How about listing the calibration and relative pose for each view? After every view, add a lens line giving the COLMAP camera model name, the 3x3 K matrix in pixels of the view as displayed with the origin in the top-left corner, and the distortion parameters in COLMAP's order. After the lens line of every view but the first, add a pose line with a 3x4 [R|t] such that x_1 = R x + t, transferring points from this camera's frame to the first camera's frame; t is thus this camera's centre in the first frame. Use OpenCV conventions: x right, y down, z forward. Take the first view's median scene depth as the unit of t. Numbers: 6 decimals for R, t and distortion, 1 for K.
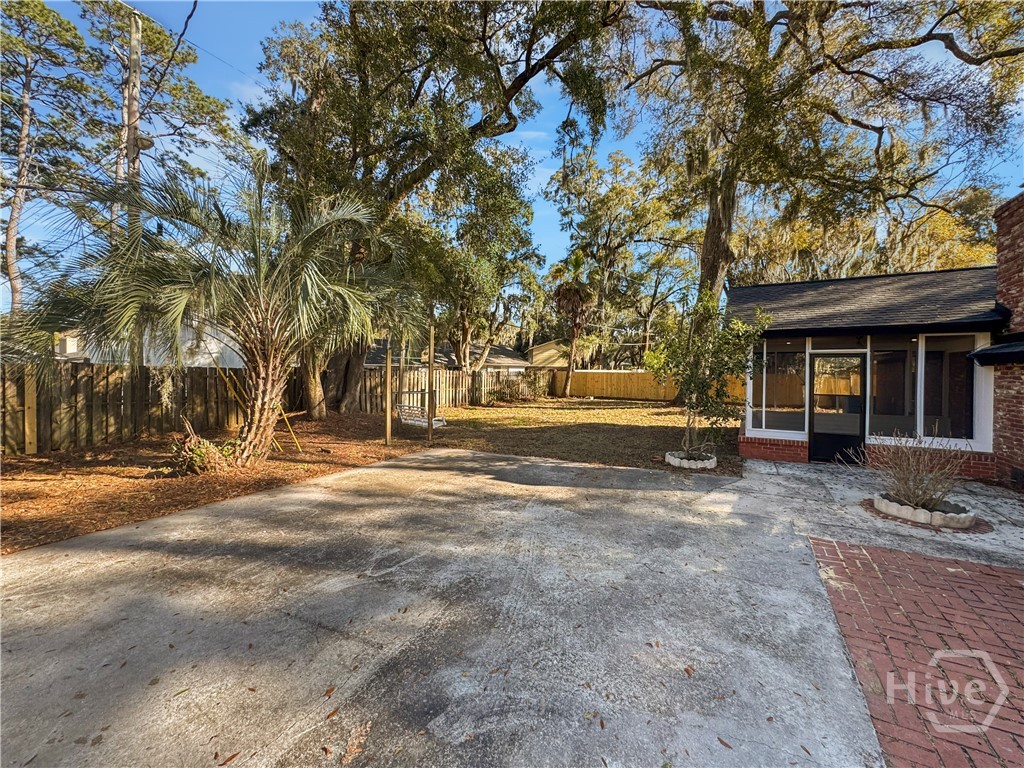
lens RADIAL K [[412.5, 0, 516.2], [0, 412.5, 385.4], [0, 0, 1]] dist [-0.001831, -0.000226]
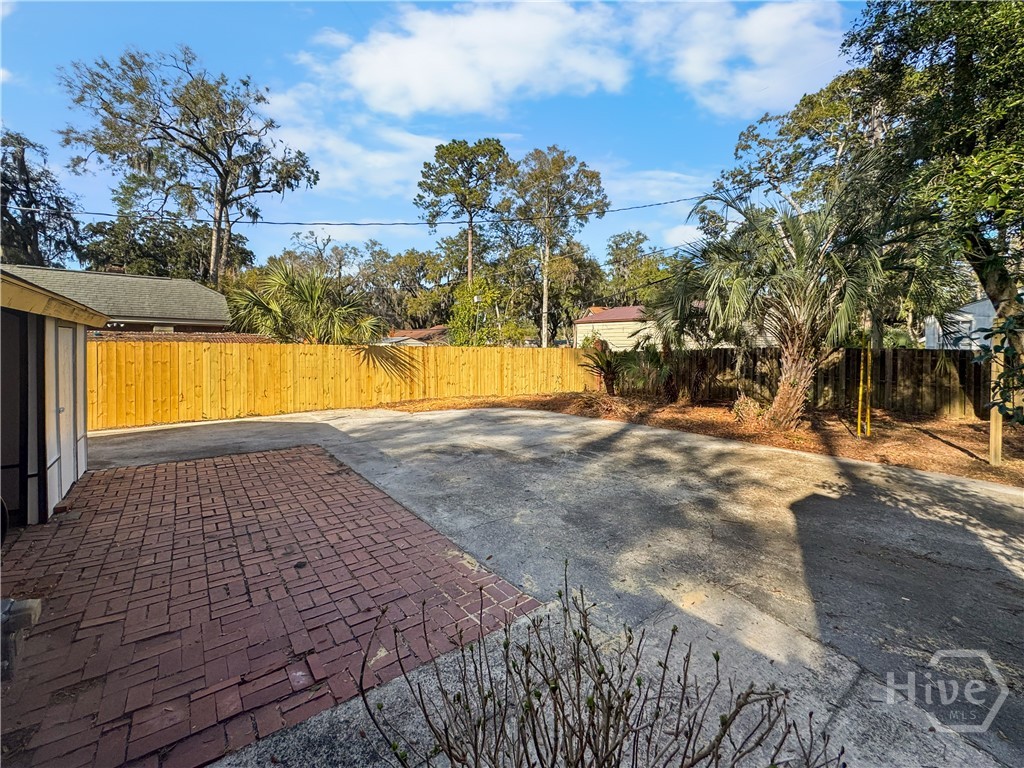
lens RADIAL K [[425.8, 0, 514.3], [0, 425.8, 345.1], [0, 0, 1]] dist [-0.001004, 0.000093]
pose [[-0.373835, -0.017261, -0.927334, 1.057196], [-0.041071, 0.999154, -0.002041, -0.024810], [0.926585, 0.037324, -0.374228, 0.937781]]
